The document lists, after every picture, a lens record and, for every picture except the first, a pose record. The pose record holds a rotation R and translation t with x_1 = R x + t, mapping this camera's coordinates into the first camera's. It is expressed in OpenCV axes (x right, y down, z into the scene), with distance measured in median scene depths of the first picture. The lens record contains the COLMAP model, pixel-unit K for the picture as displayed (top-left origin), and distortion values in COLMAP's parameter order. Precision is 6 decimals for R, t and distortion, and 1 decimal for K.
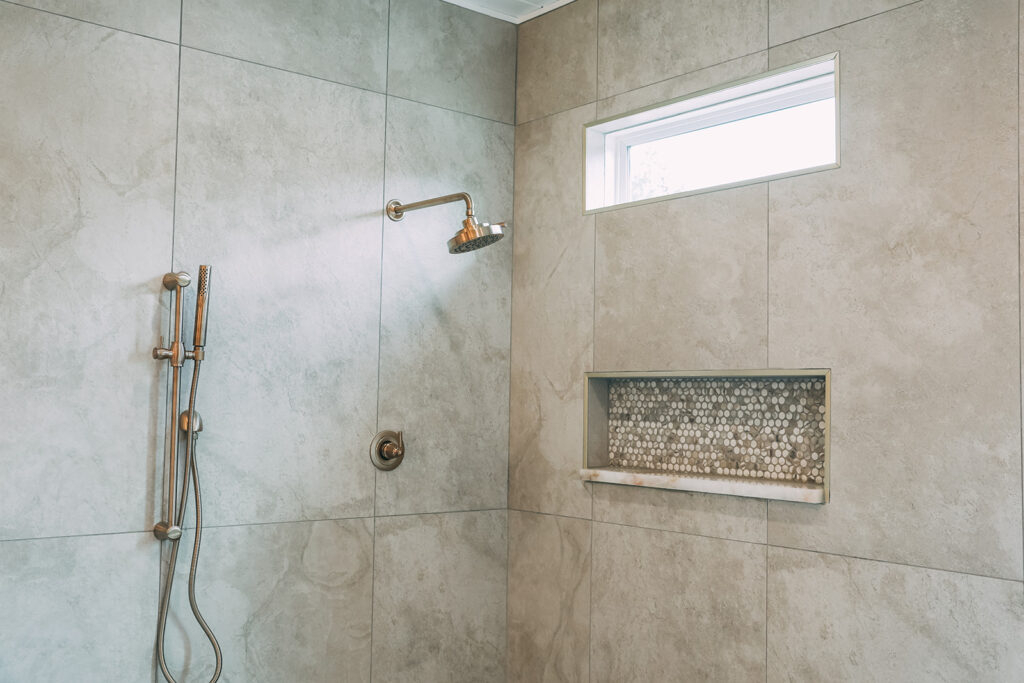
lens RADIAL K [[1056.1, 0, 512.0], [0, 1056.1, 341.5], [0, 0, 1]] dist [-0.003119, 0.027425]
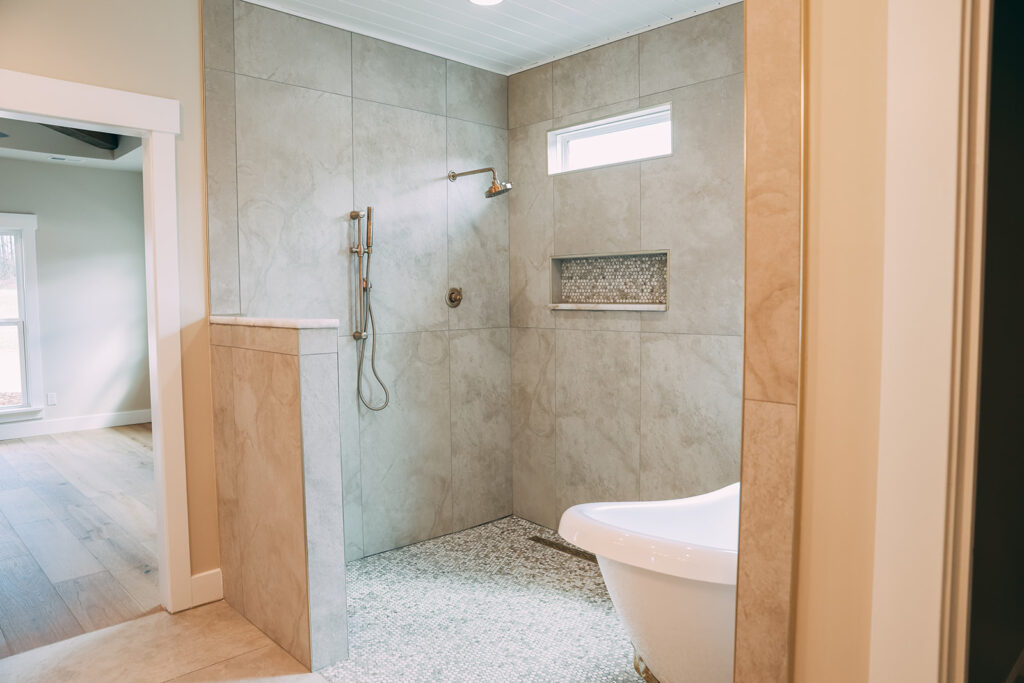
lens RADIAL K [[701.0, 0, 514.7], [0, 701.0, 340.9], [0, 0, 1]] dist [-0.109204, 0.086322]
pose [[0.996491, -0.033936, 0.076510, -0.114493], [0.023871, 0.991380, 0.128823, 0.017163], [-0.080222, -0.126545, 0.988712, -0.361427]]
